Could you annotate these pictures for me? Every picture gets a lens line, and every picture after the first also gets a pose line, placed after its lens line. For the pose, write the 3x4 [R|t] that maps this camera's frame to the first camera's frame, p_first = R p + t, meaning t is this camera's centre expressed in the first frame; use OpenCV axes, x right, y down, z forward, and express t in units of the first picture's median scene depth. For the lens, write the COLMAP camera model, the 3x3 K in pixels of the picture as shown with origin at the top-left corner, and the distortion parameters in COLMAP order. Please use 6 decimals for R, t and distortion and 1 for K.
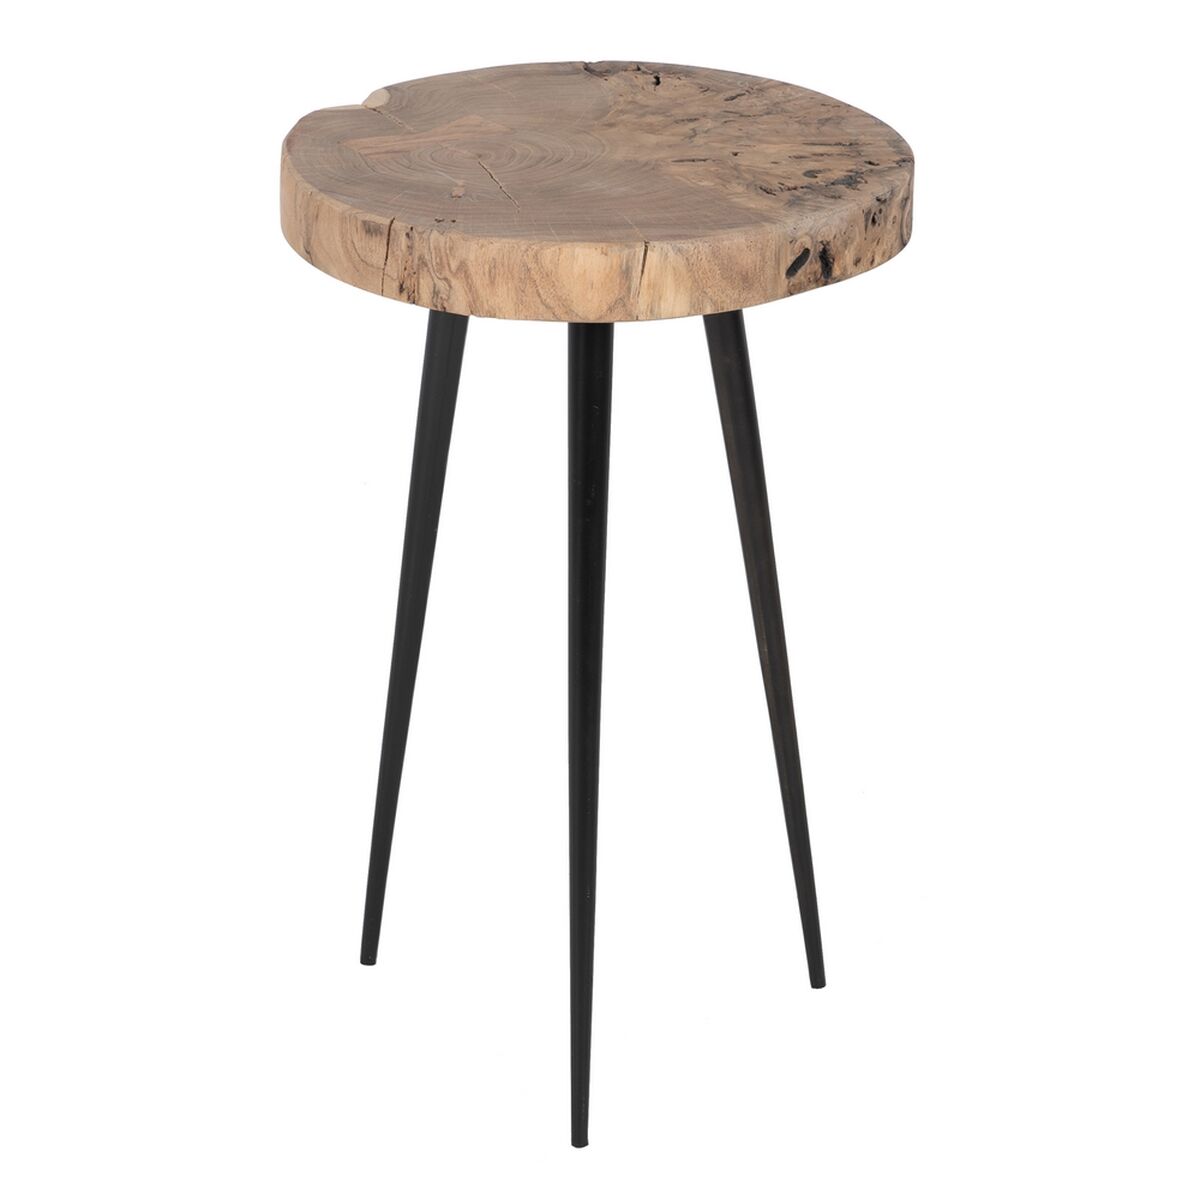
lens RADIAL K [[4897.5, 0, 599.7], [0, 4897.5, 600.2], [0, 0, 1]] dist [0.069470, 0.000000]
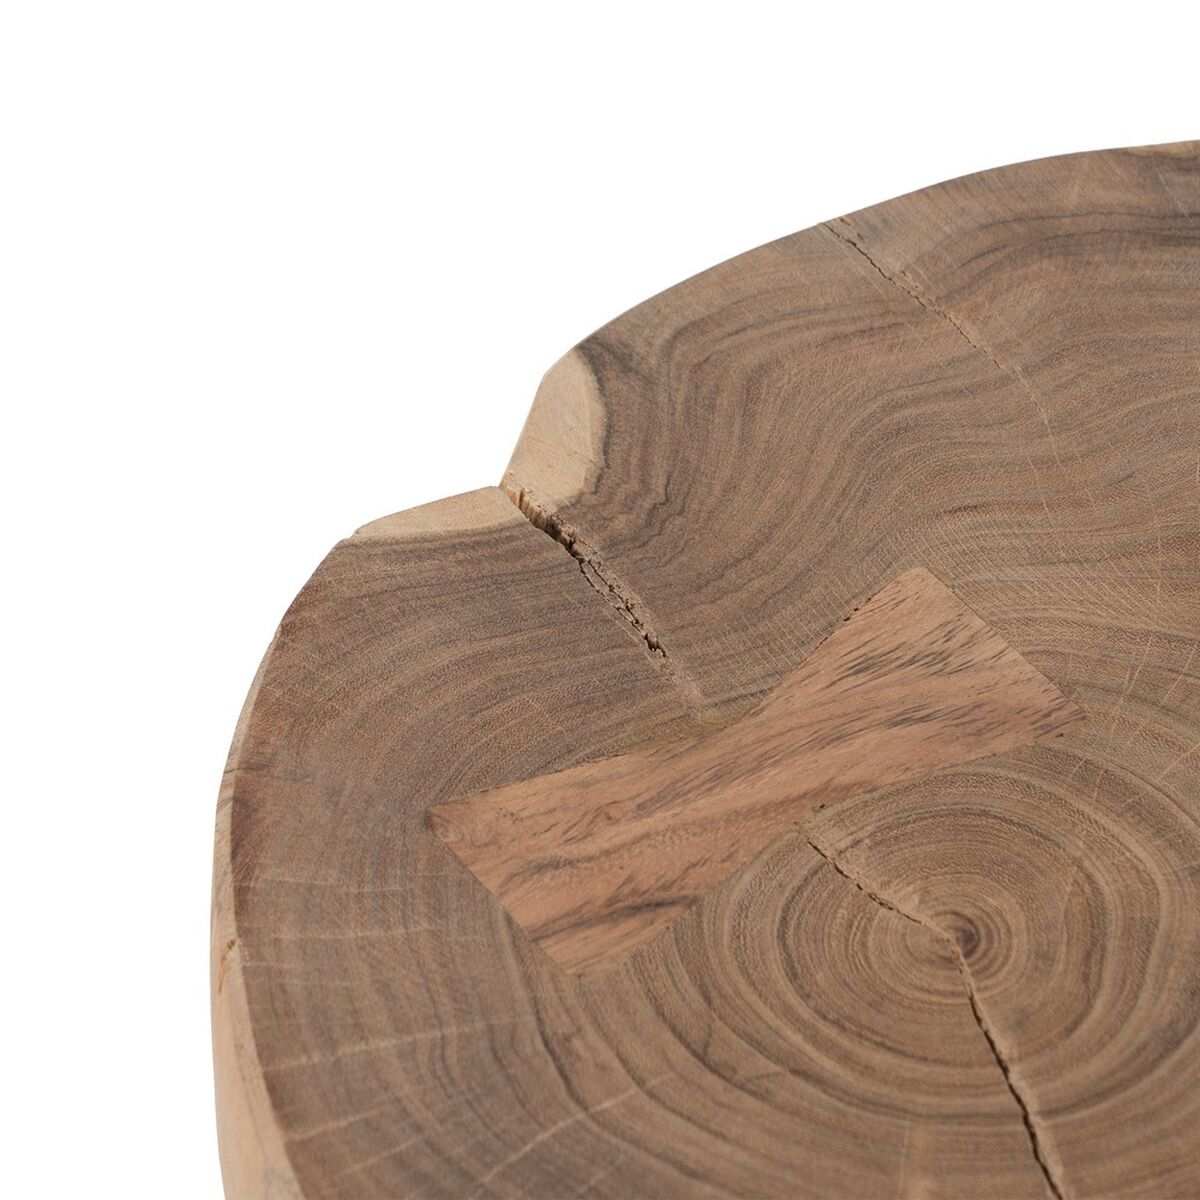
lens RADIAL K [[4897.5, 0, 600.8], [0, 4897.5, 599.5], [0, 0, 1]] dist [0.069470, 0.000000]
pose [[0.999926, 0.011252, -0.004584, -0.042492], [-0.008860, 0.933471, 0.358544, -0.198209], [0.008313, -0.358477, 0.933502, 0.750152]]
